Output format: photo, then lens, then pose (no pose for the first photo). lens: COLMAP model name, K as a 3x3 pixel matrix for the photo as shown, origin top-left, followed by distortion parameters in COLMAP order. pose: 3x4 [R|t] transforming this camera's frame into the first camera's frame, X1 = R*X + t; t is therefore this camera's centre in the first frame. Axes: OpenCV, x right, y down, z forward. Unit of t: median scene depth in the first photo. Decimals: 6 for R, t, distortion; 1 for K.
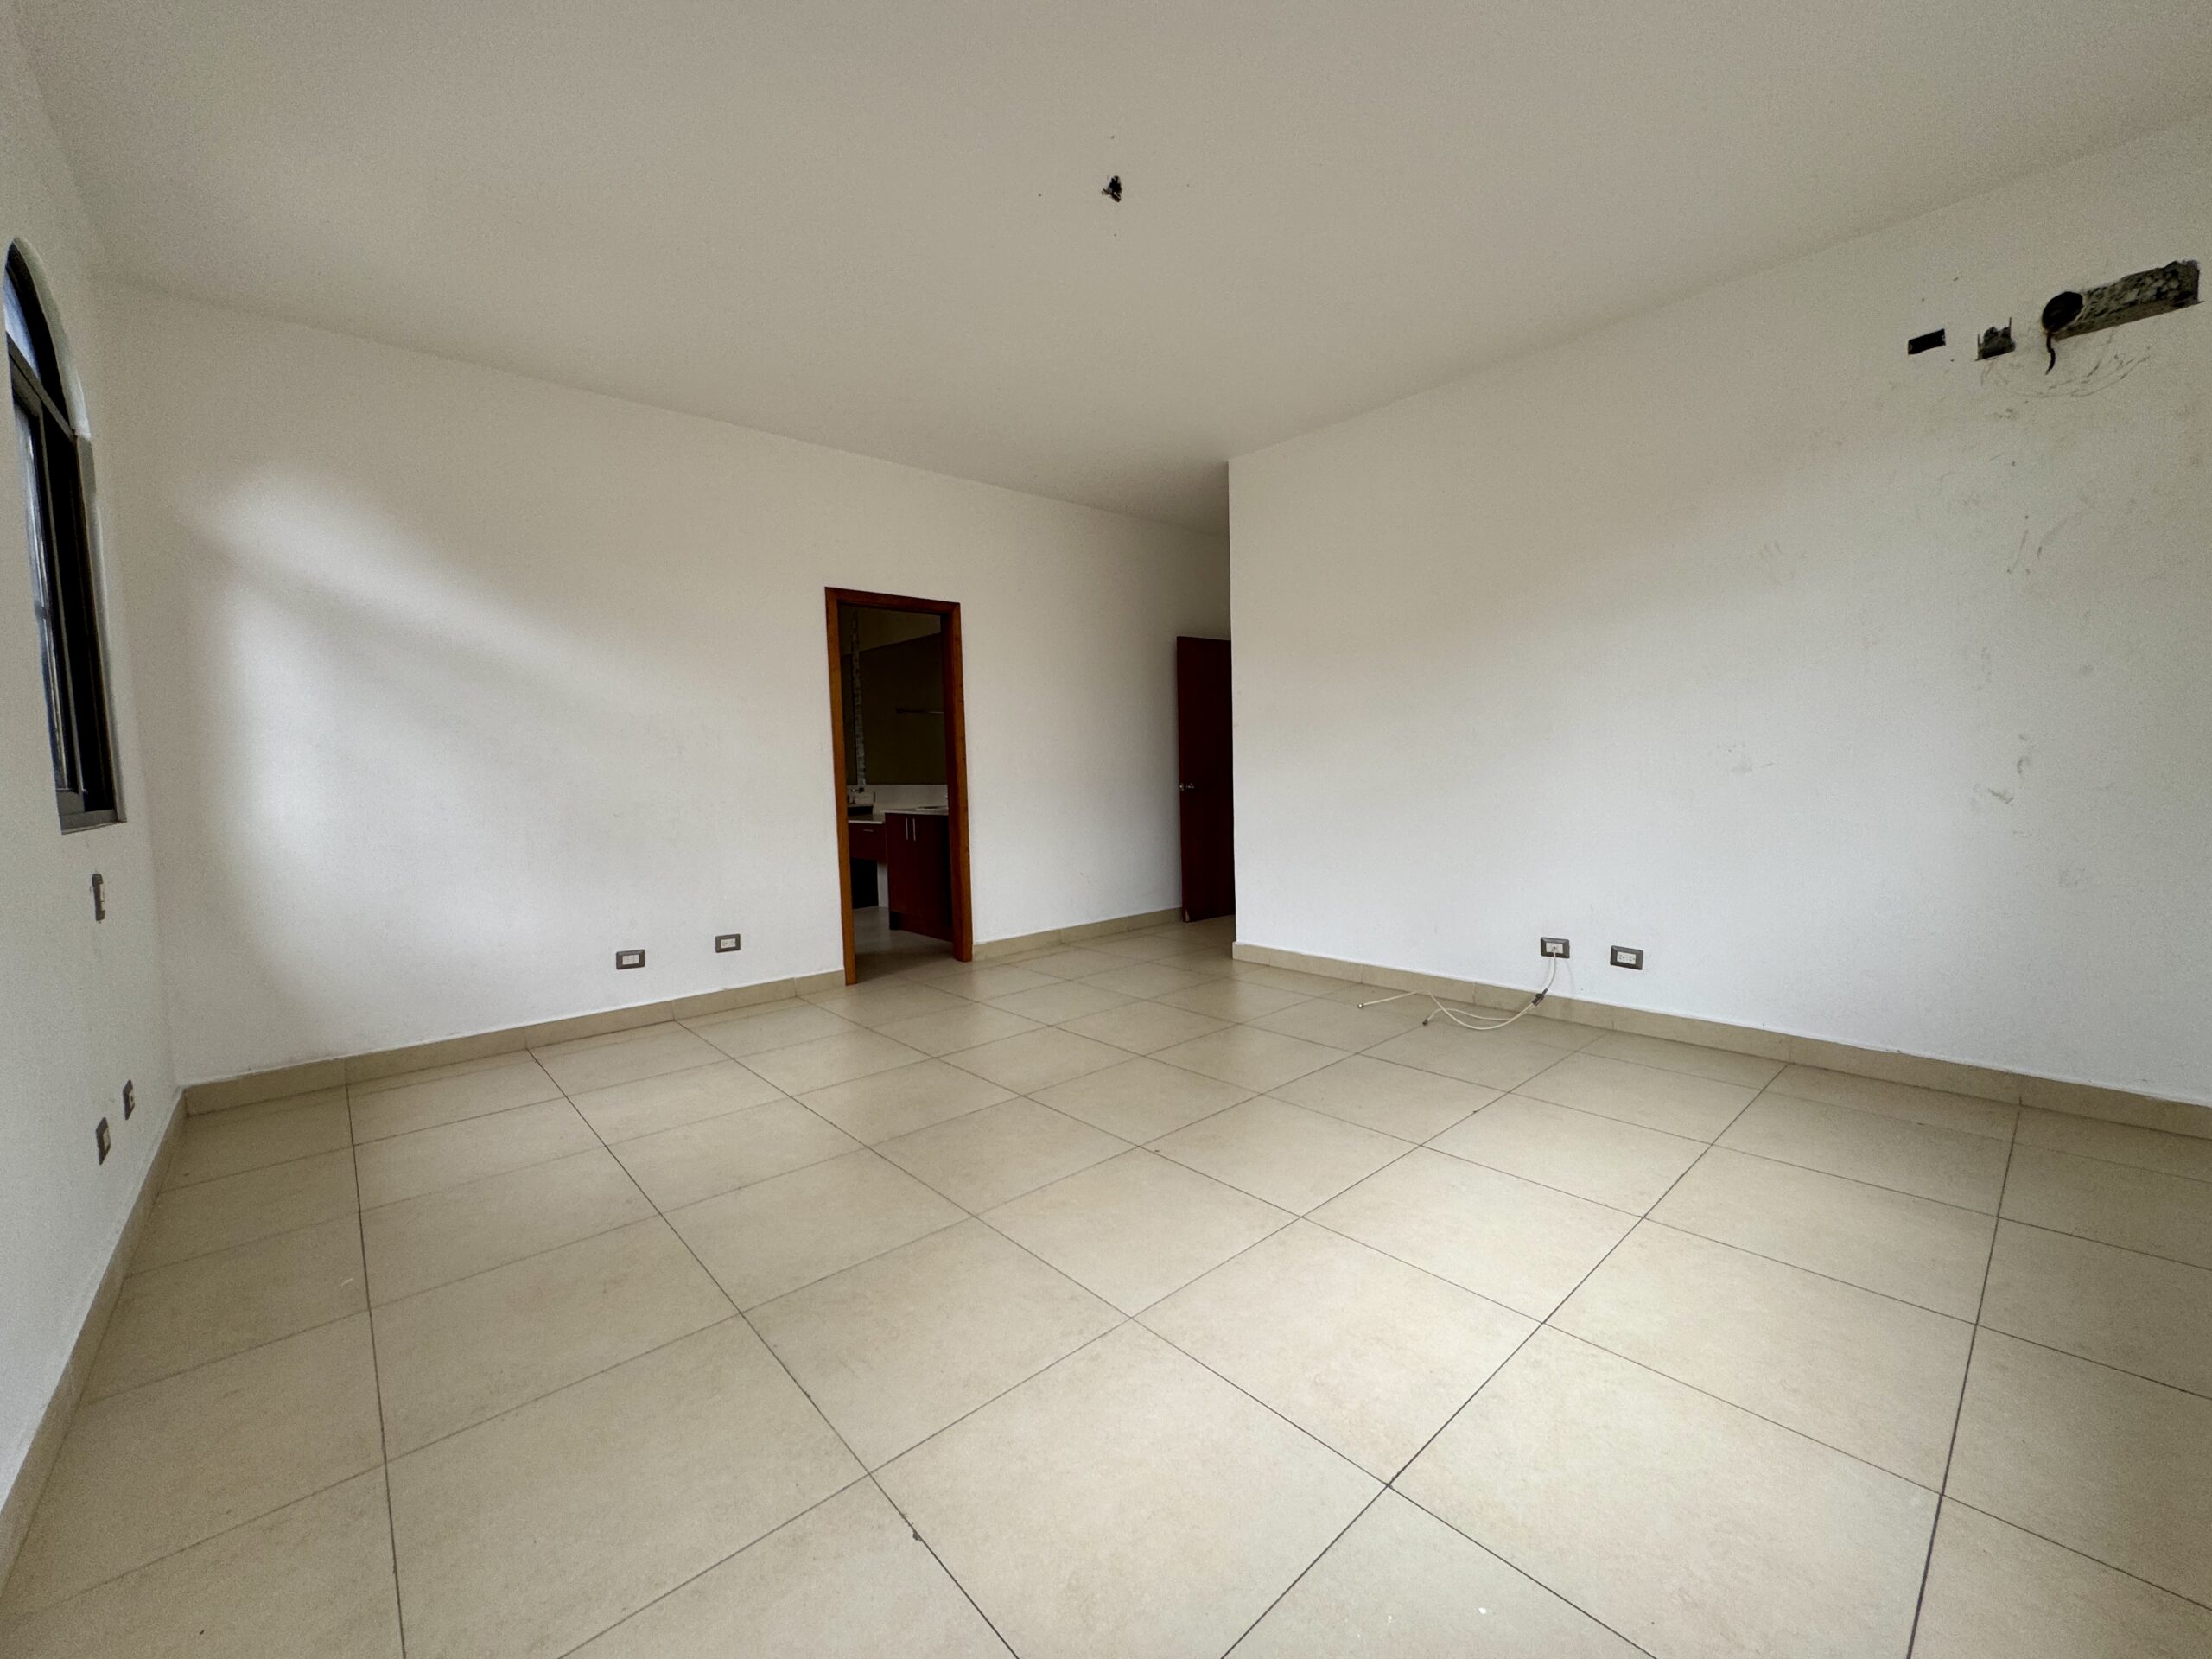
lens RADIAL K [[871.4, 0, 1095.5], [0, 871.4, 839.8], [0, 0, 1]] dist [-0.000764, -0.000464]
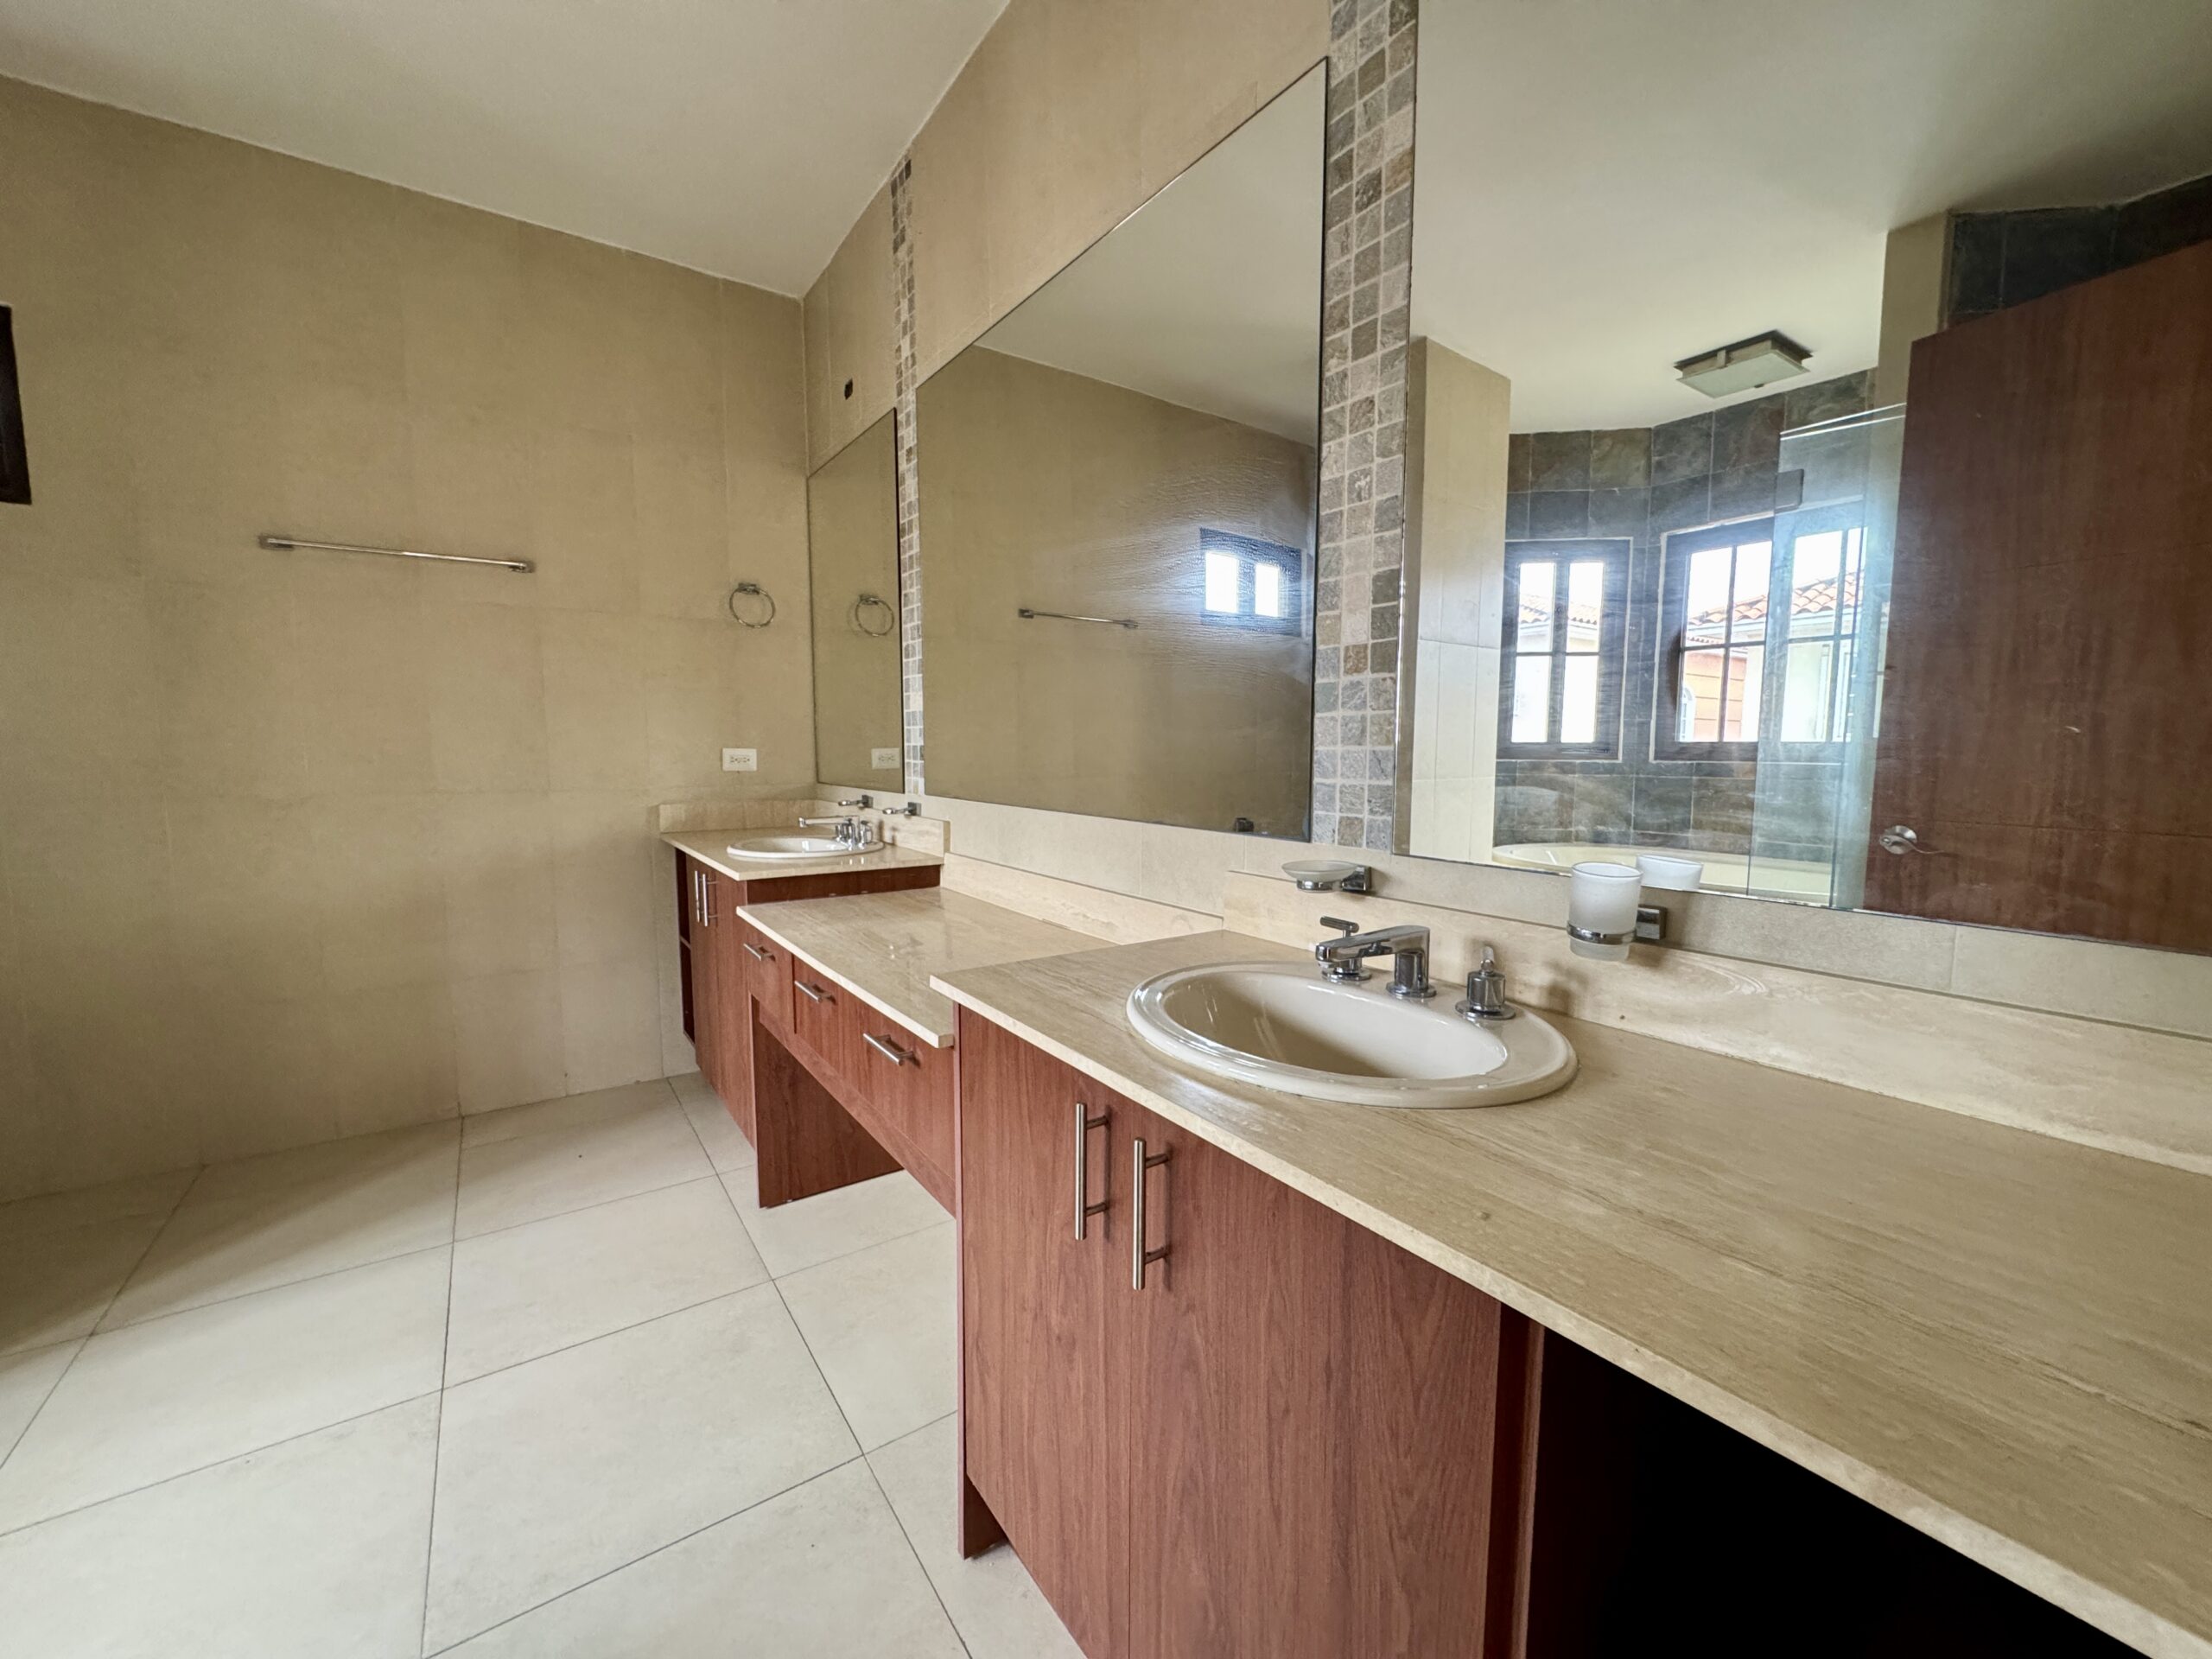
lens RADIAL K [[871.4, 0, 1104.6], [0, 871.4, 831.2], [0, 0, 1]] dist [-0.000764, -0.000464]
pose [[0.993210, 0.032624, -0.111665, -0.157482], [-0.031942, 0.999459, 0.007895, -0.054224], [0.111862, -0.004275, 0.993715, 0.674461]]
